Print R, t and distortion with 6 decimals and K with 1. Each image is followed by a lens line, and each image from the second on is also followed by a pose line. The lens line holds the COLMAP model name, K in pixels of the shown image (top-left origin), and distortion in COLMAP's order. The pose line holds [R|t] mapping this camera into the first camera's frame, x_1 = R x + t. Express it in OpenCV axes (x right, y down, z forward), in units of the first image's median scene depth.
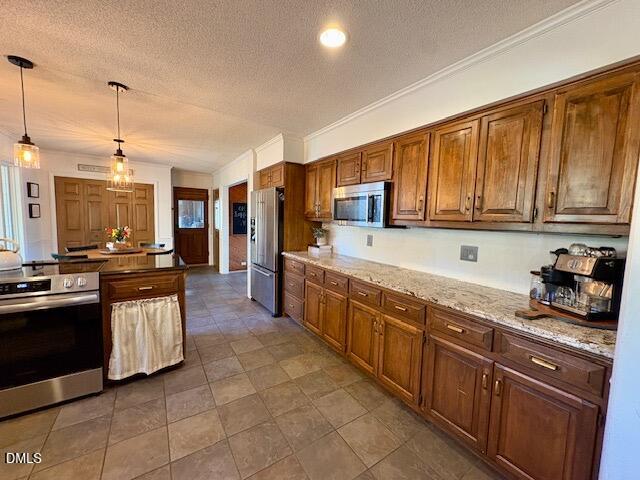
lens RADIAL K [[253.1, 0, 319.8], [0, 253.1, 238.5], [0, 0, 1]] dist [-0.001209, -0.000131]
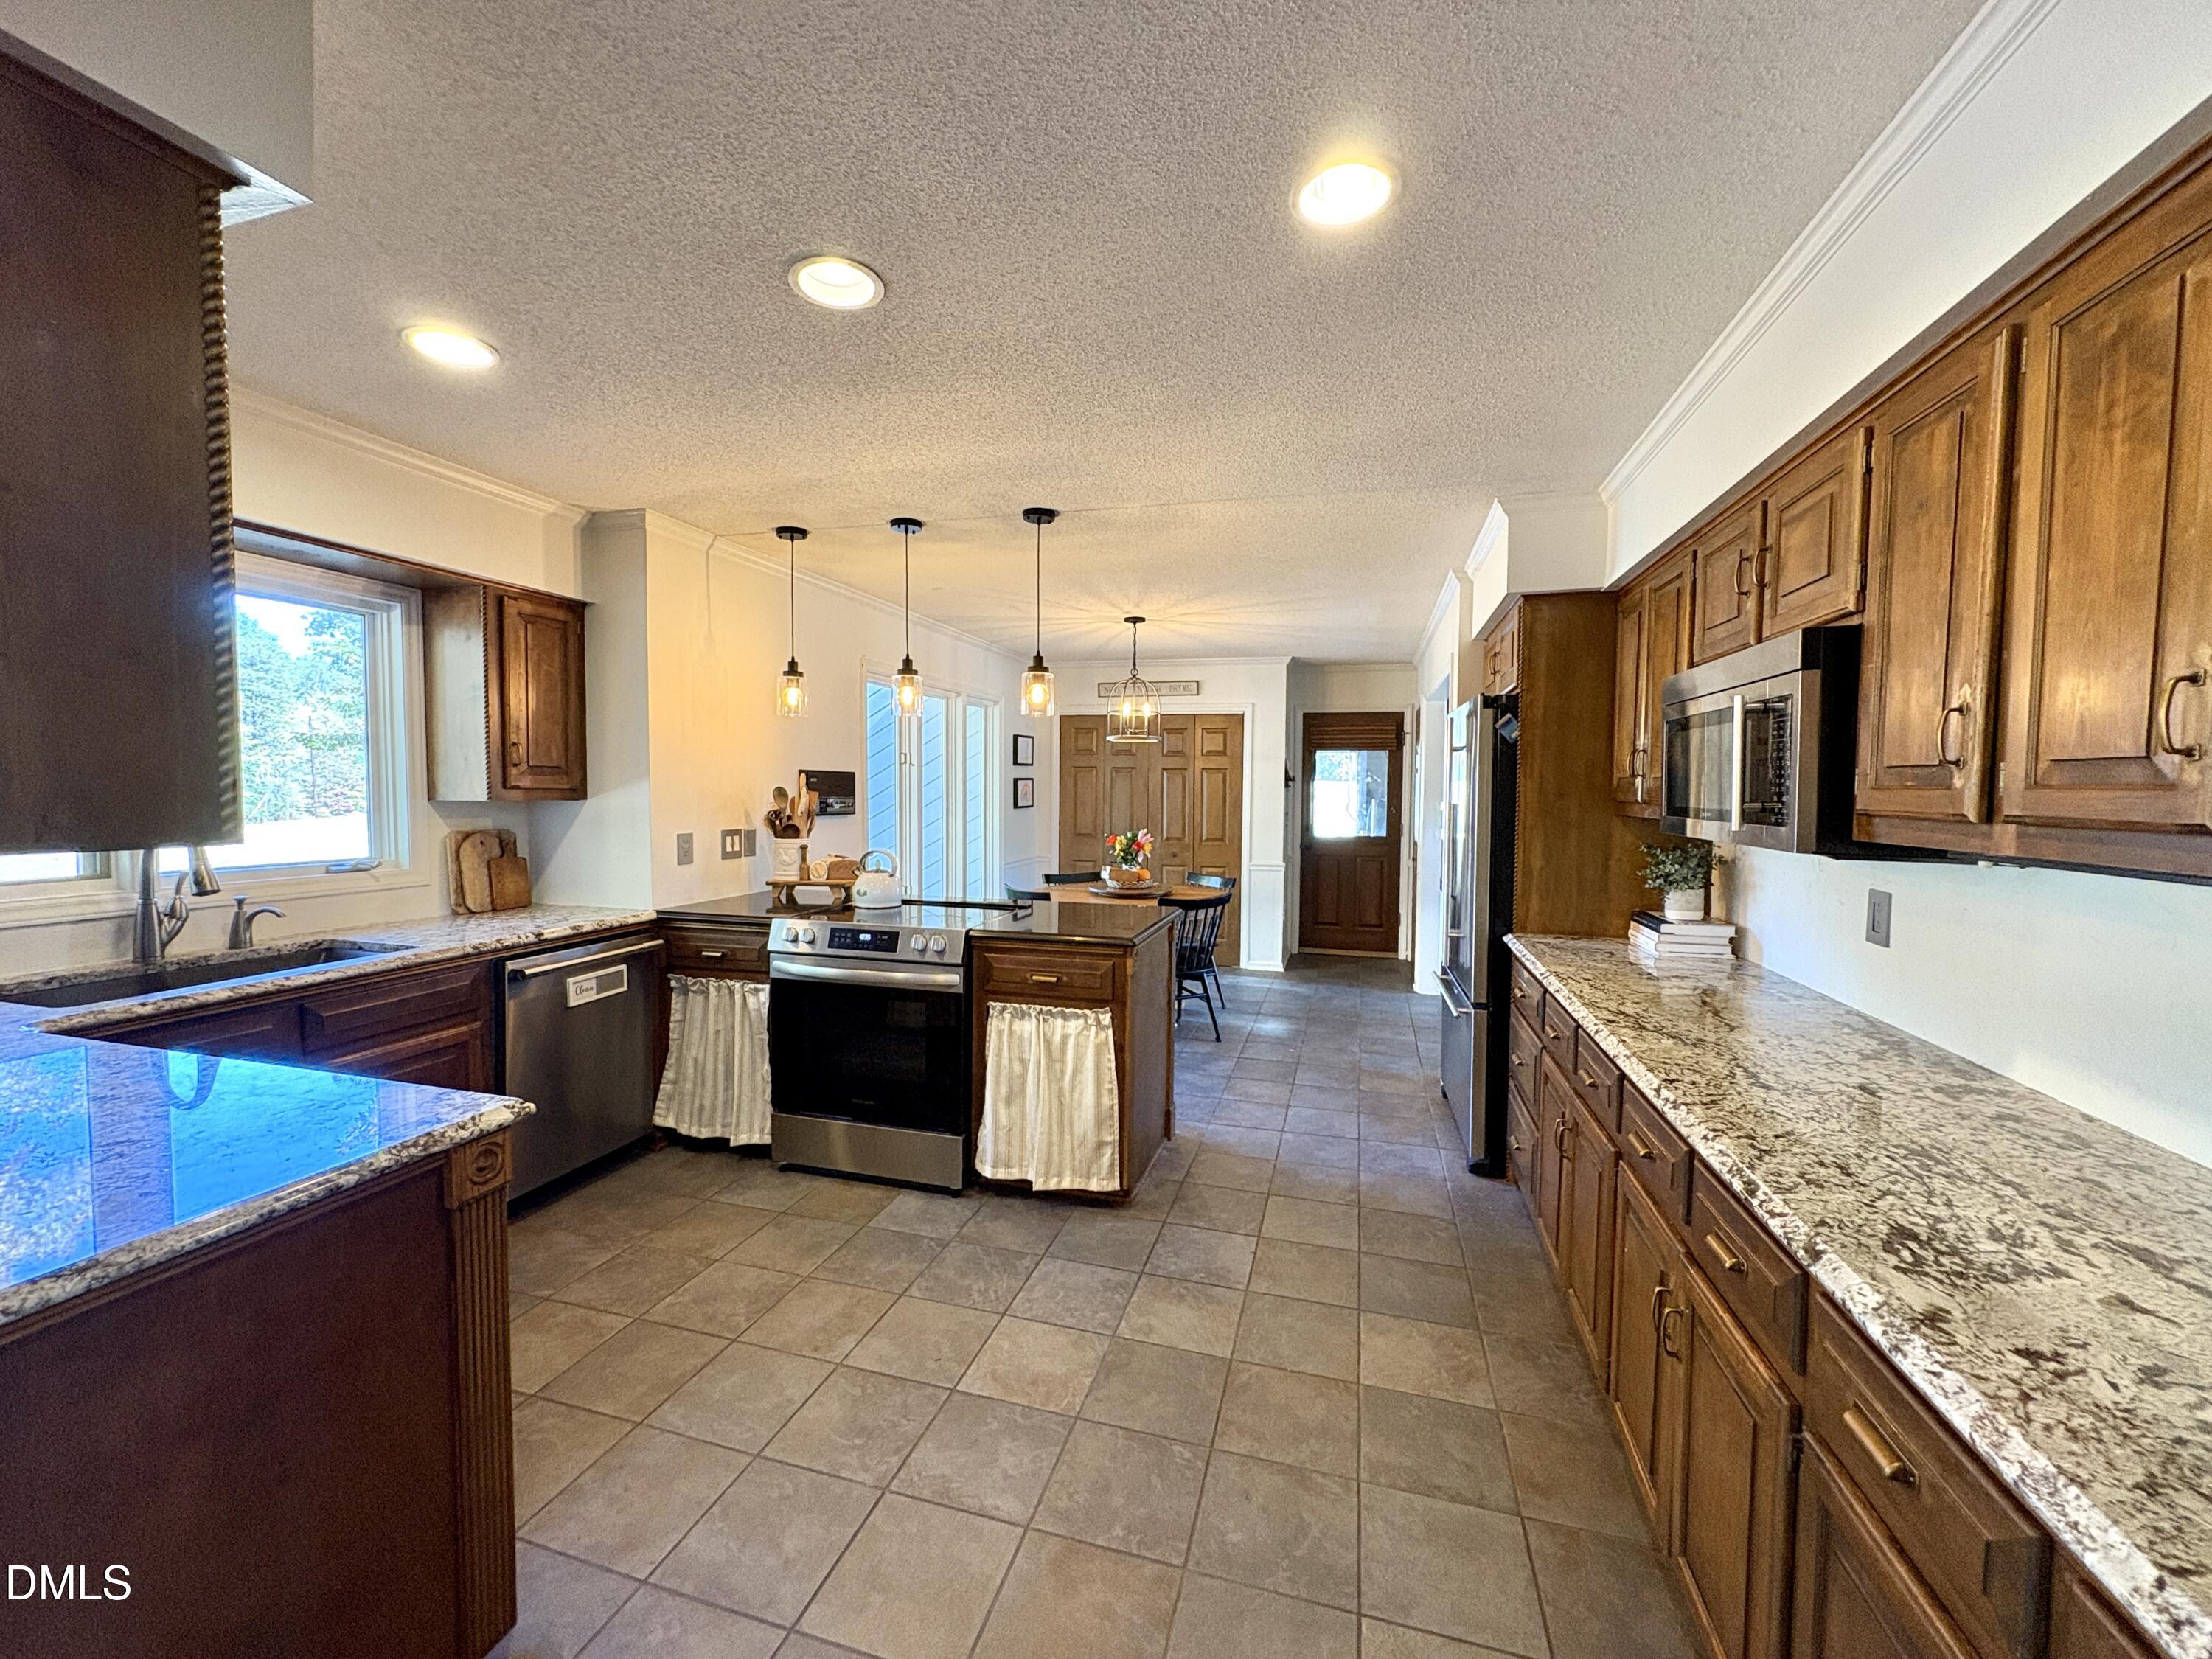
lens RADIAL K [[873.0, 0, 1106.0], [0, 873.0, 829.5], [0, 0, 1]] dist [0.000252, 0.000030]
pose [[0.646789, 0.013461, -0.762550, 0.430120], [-0.050123, 0.998433, -0.024889, -0.017358], [0.761020, 0.054319, 0.646450, 0.124410]]
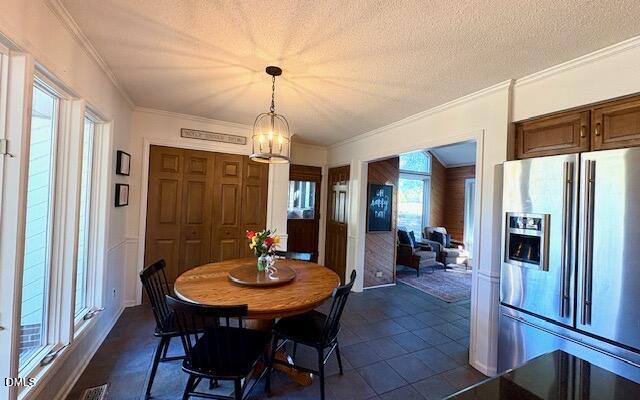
lens RADIAL K [[253.1, 0, 320.0], [0, 253.1, 200.0], [0, 0, 1]] dist [-0.000725, -0.000018]
pose [[0.990595, 0.009766, -0.136474, -1.047889], [-0.021862, 0.995932, -0.087412, -0.100633], [0.135065, 0.089574, 0.986780, 0.836934]]
